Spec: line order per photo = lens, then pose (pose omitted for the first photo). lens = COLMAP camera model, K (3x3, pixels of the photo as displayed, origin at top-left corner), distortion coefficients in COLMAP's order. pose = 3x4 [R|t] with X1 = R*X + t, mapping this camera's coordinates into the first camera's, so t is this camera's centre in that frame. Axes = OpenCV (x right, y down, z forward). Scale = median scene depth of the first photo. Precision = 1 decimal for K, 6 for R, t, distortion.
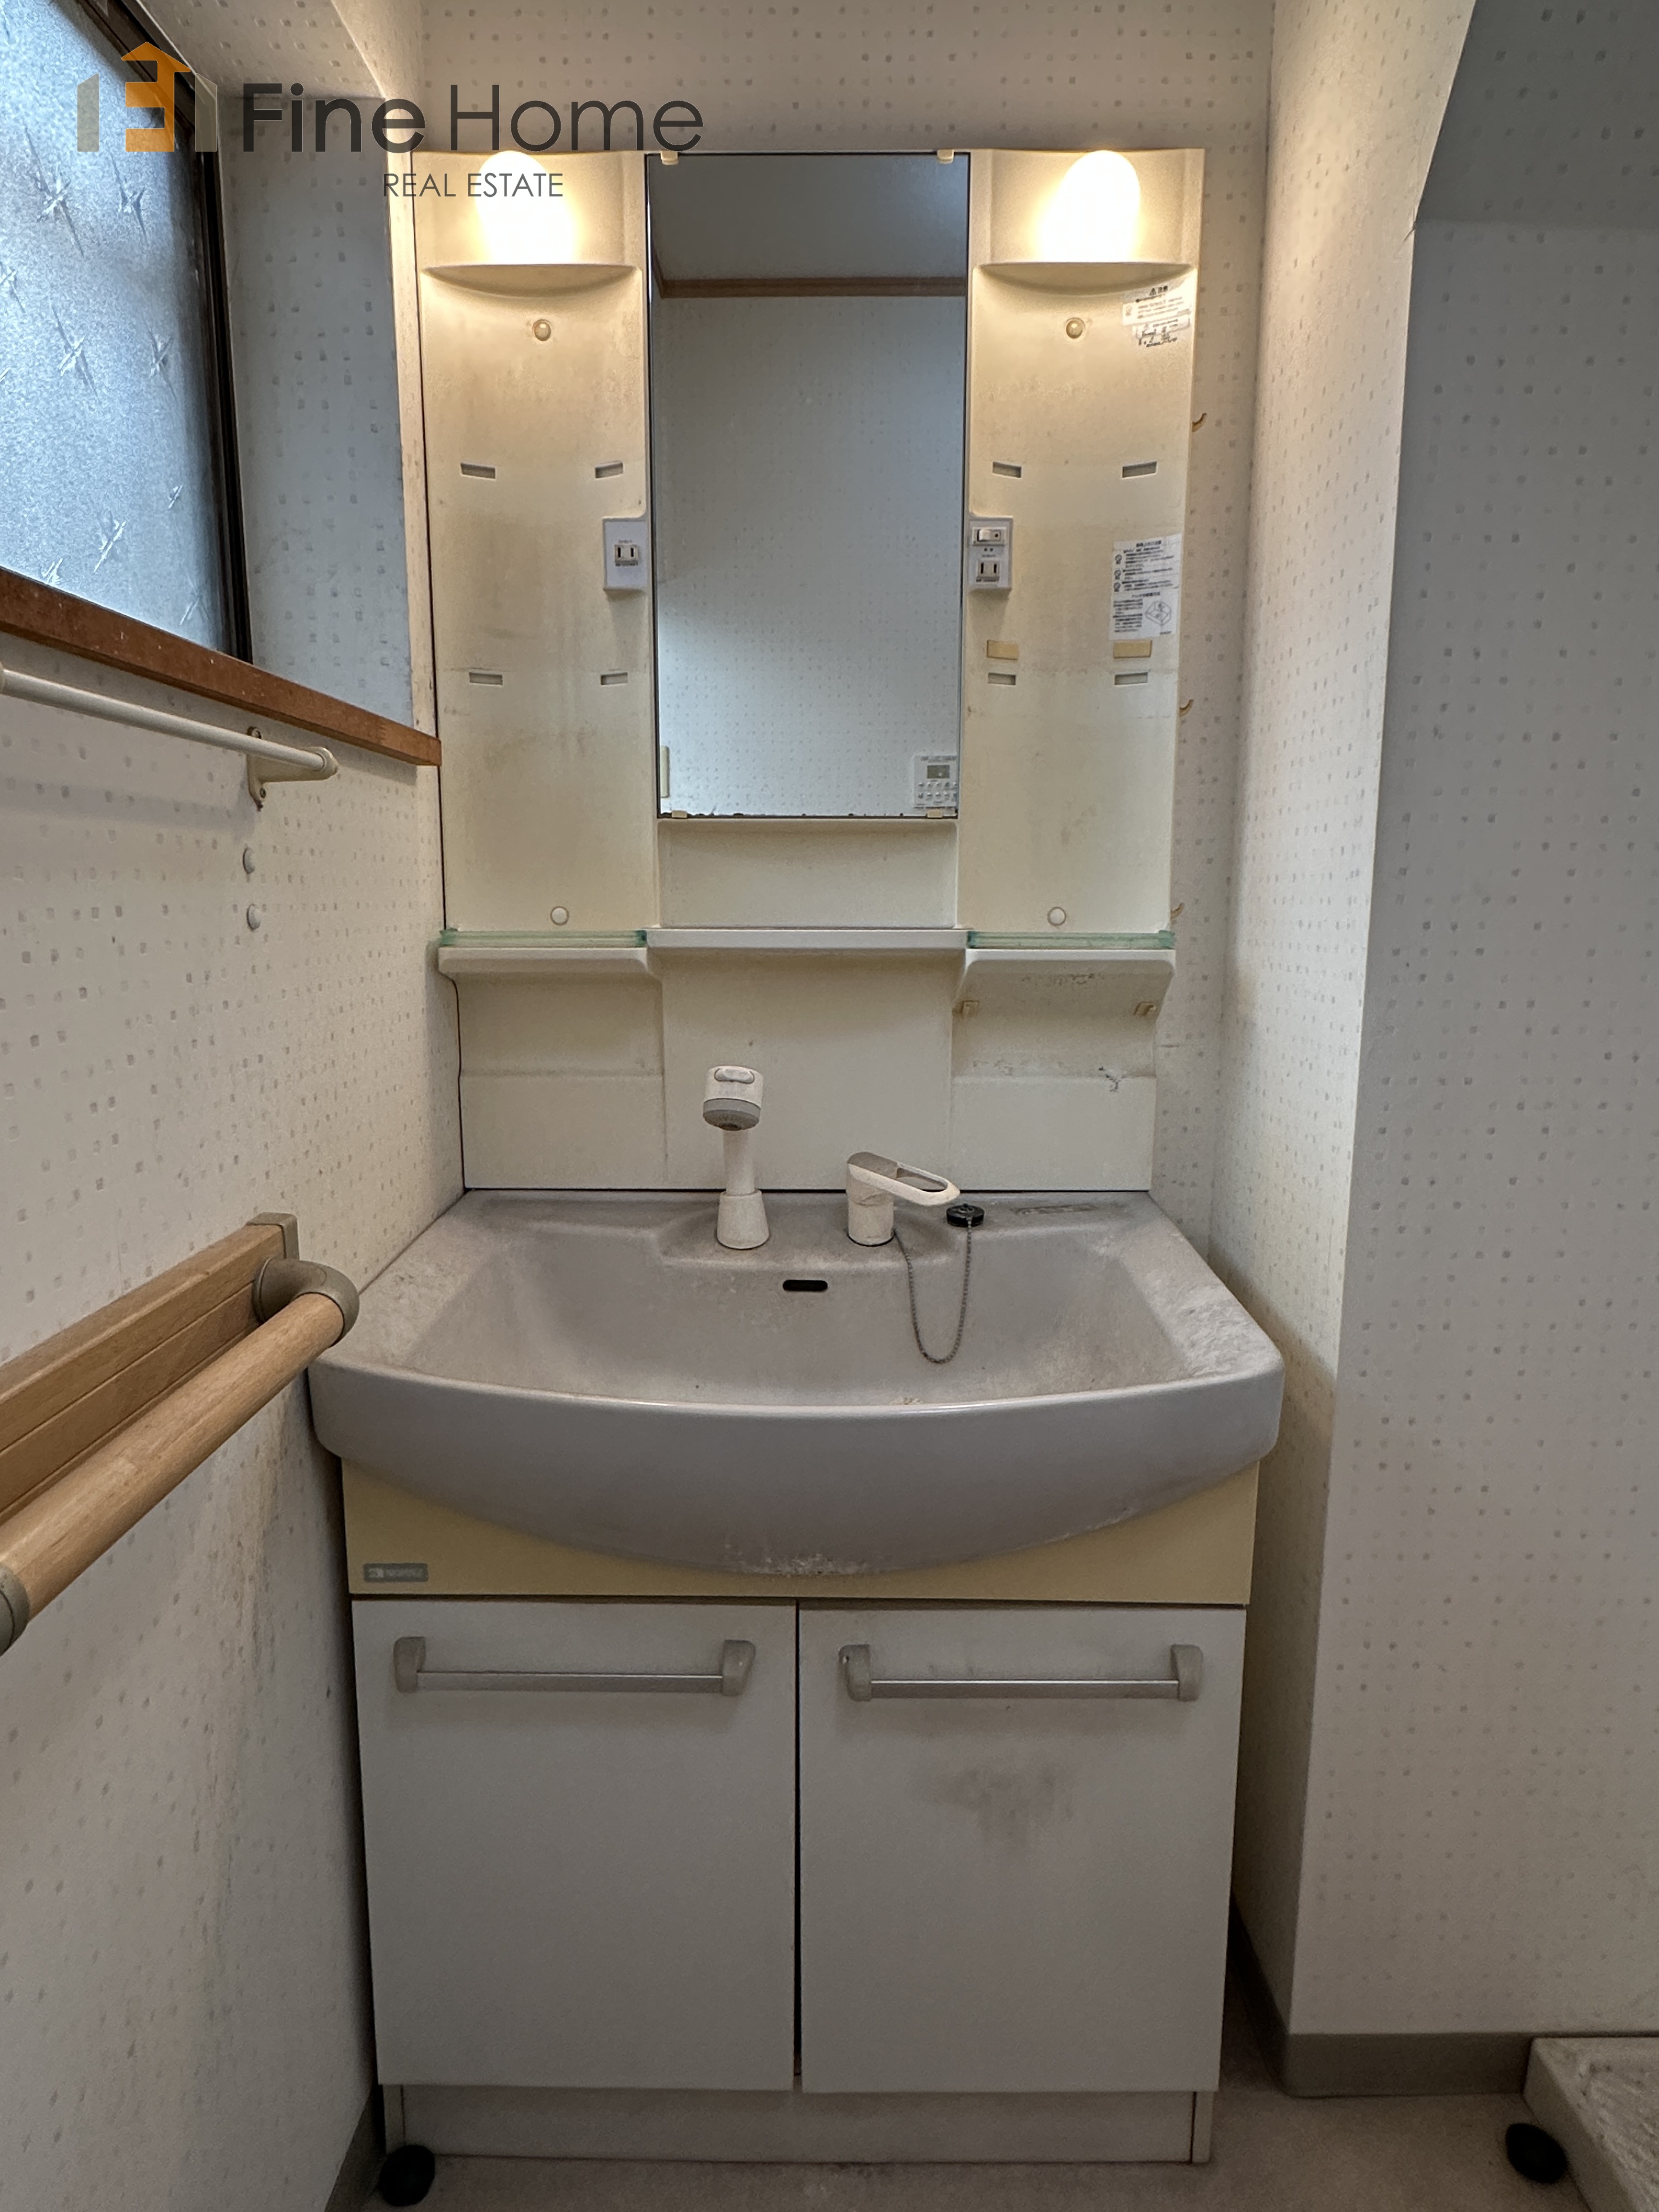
lens RADIAL K [[1223.1, 0, 822.6], [0, 1223.1, 1099.4], [0, 0, 1]] dist [-0.005570, -0.000628]
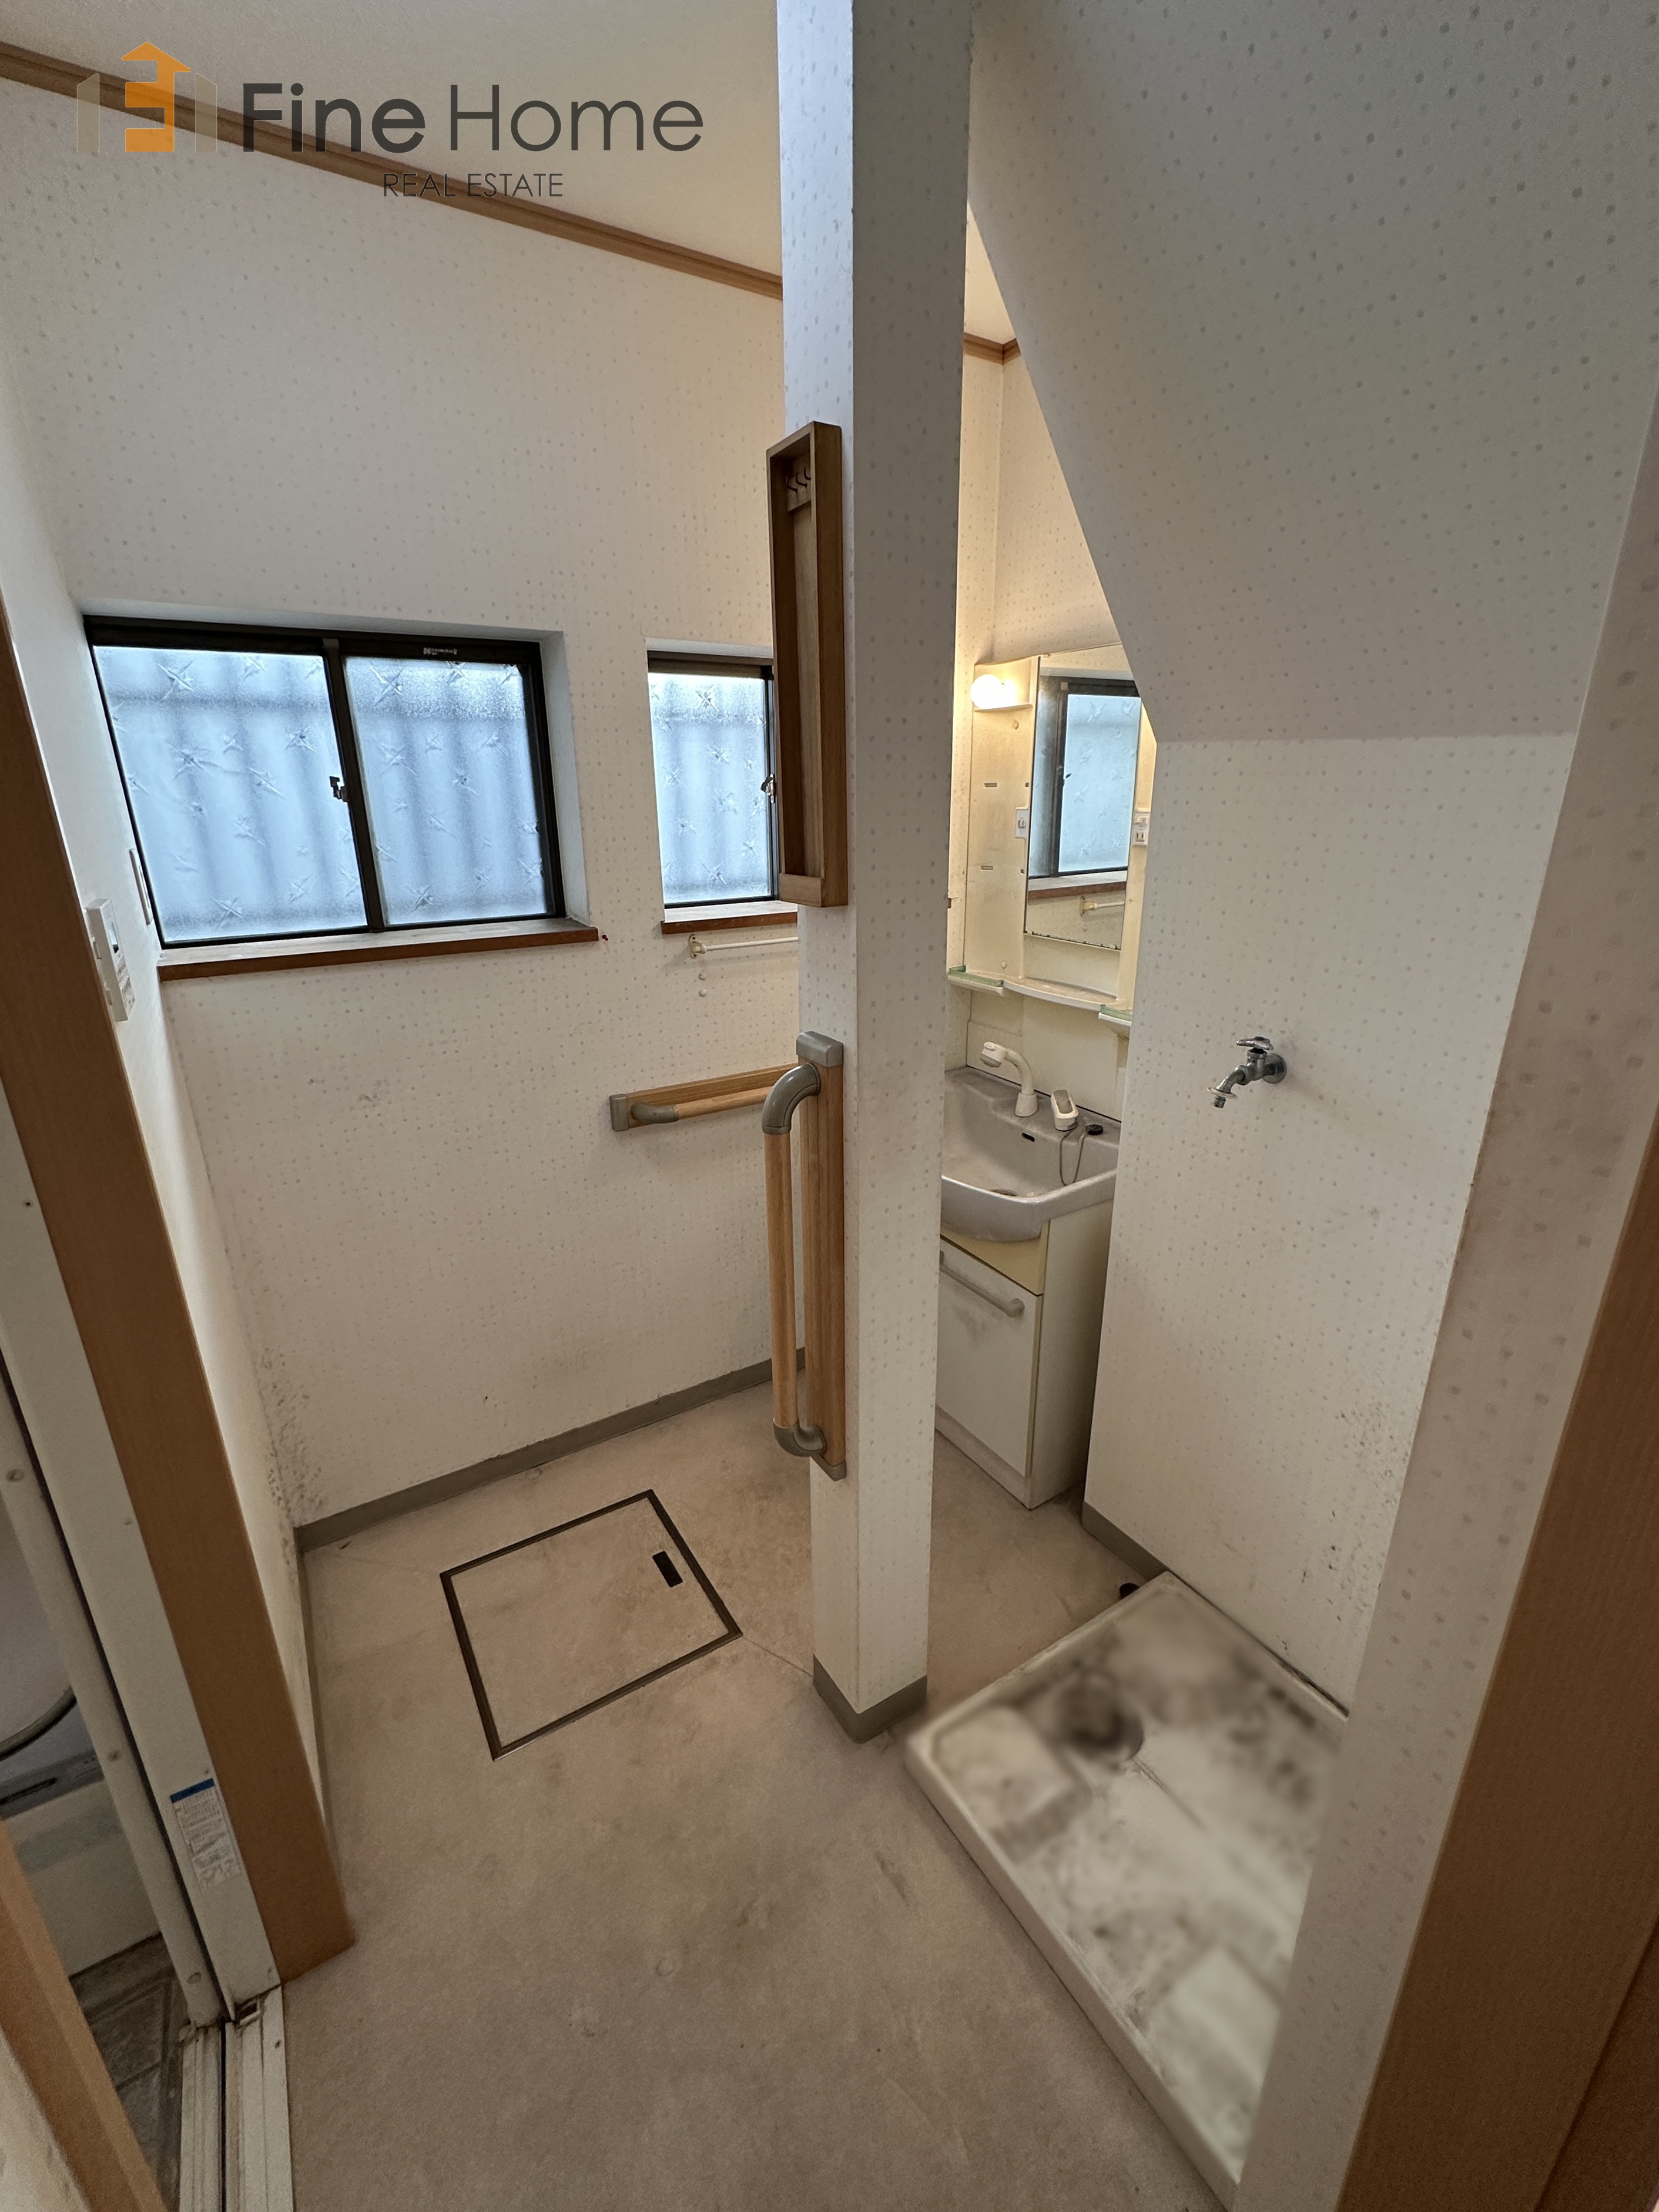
lens RADIAL K [[926.3, 0, 826.8], [0, 926.3, 1106.4], [0, 0, 1]] dist [-0.000575, -0.000159]
pose [[0.547370, 0.263642, -0.794279, 1.199015], [-0.127947, 0.964289, 0.231899, -0.277921], [0.827053, -0.025308, 0.561555, -0.350158]]
